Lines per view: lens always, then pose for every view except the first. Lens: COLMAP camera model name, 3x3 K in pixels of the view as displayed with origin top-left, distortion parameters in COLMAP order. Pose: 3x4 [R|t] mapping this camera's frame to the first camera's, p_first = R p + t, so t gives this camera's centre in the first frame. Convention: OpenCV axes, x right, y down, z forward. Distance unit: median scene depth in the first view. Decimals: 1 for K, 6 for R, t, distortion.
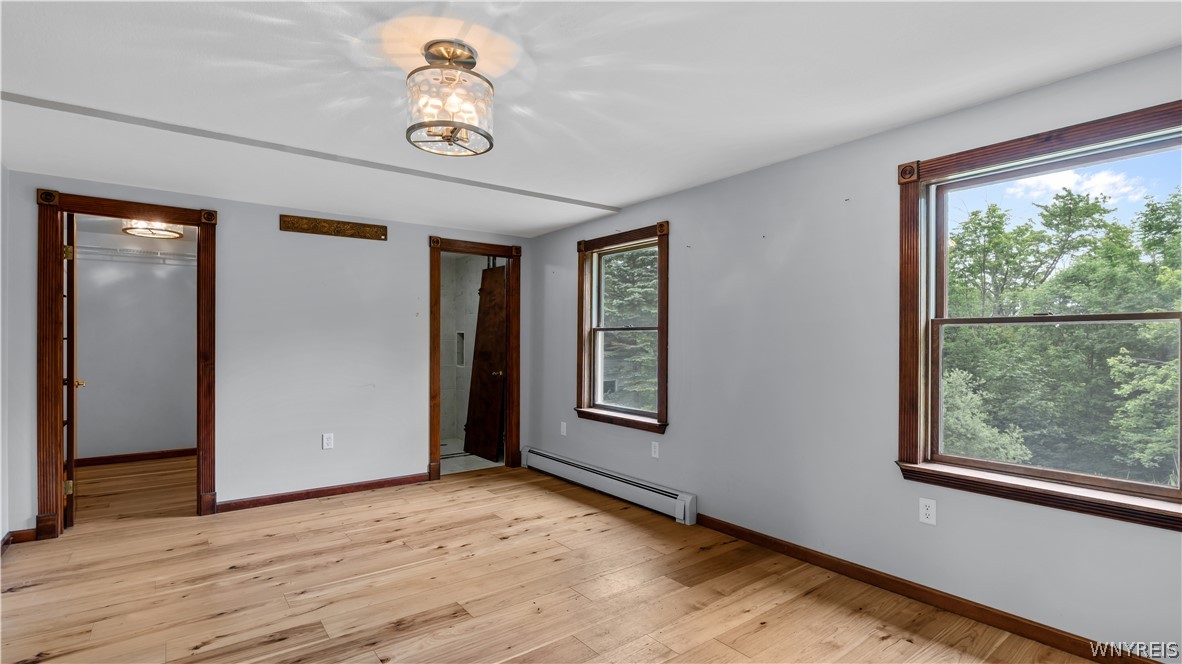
lens RADIAL K [[542.2, 0, 586.9], [0, 542.2, 339.2], [0, 0, 1]] dist [-0.014193, 0.005395]
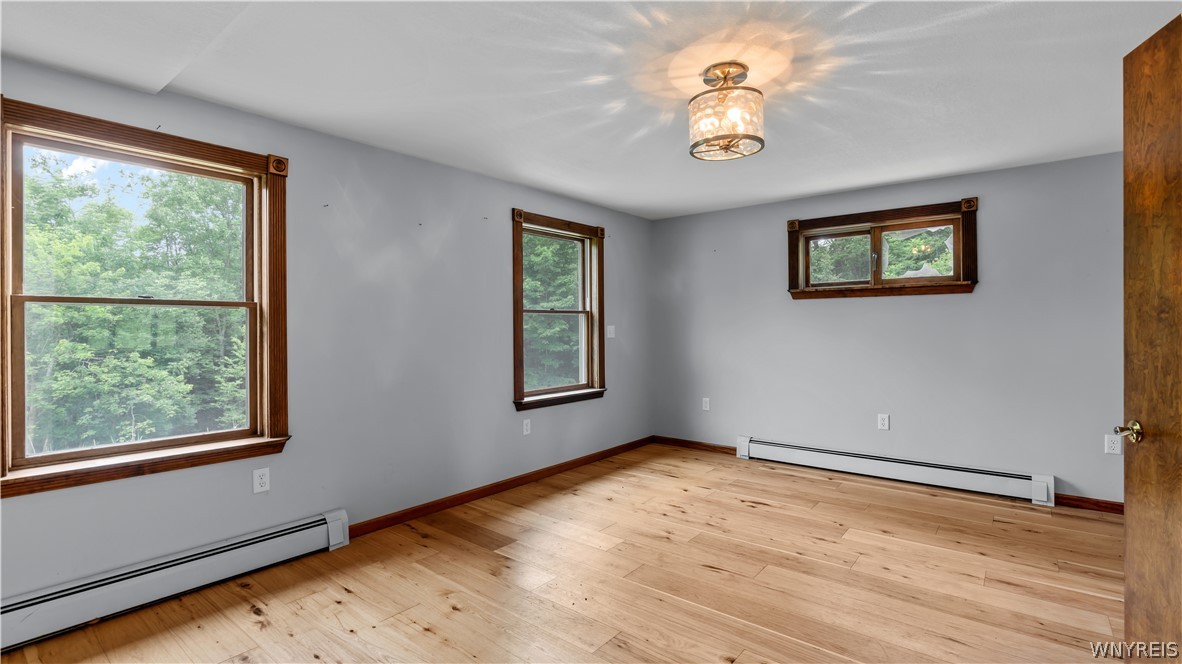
lens RADIAL K [[542.2, 0, 588.2], [0, 542.2, 326.0], [0, 0, 1]] dist [-0.014193, 0.005395]
pose [[-0.218043, -0.003809, 0.975932, -0.825235], [0.003593, 0.999982, 0.004705, 0.005931], [-0.975933, 0.004533, -0.218026, 0.963176]]
